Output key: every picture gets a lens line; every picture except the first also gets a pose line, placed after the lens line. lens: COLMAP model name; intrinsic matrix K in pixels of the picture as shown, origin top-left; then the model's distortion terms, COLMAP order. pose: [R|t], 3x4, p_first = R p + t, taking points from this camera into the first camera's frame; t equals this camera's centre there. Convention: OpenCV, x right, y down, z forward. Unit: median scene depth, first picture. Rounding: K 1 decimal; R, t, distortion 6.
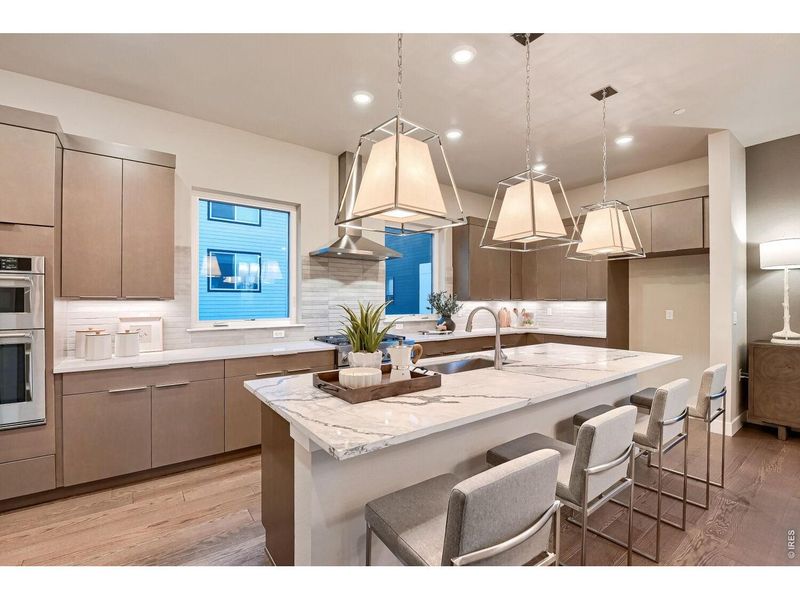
lens RADIAL K [[366.8, 0, 404.0], [0, 366.8, 301.9], [0, 0, 1]] dist [0.001023, -0.000122]
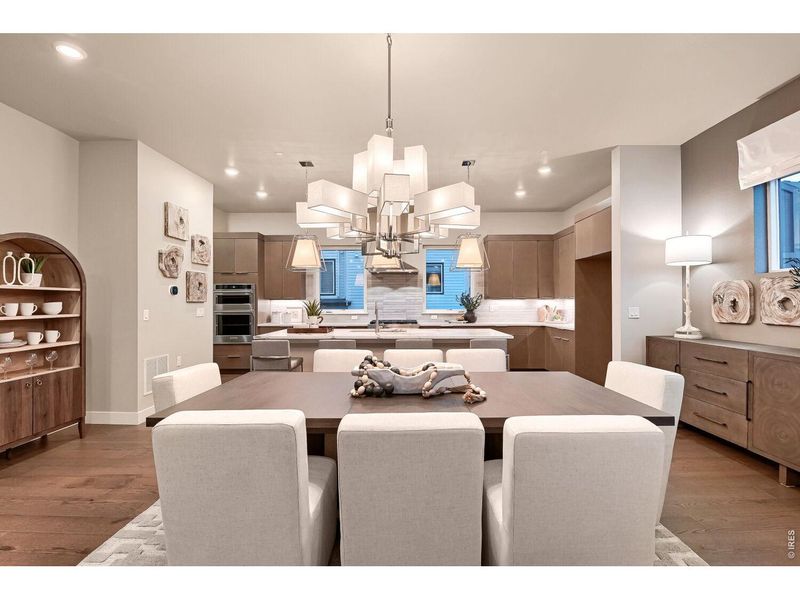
lens RADIAL K [[351.3, 0, 400.5], [0, 351.3, 298.2], [0, 0, 1]] dist [-0.018198, -0.000234]
pose [[0.792354, -0.007571, -0.610015, 0.959733], [0.000458, 0.999930, -0.011816, 0.010803], [0.610061, 0.009083, 0.792302, -0.269942]]
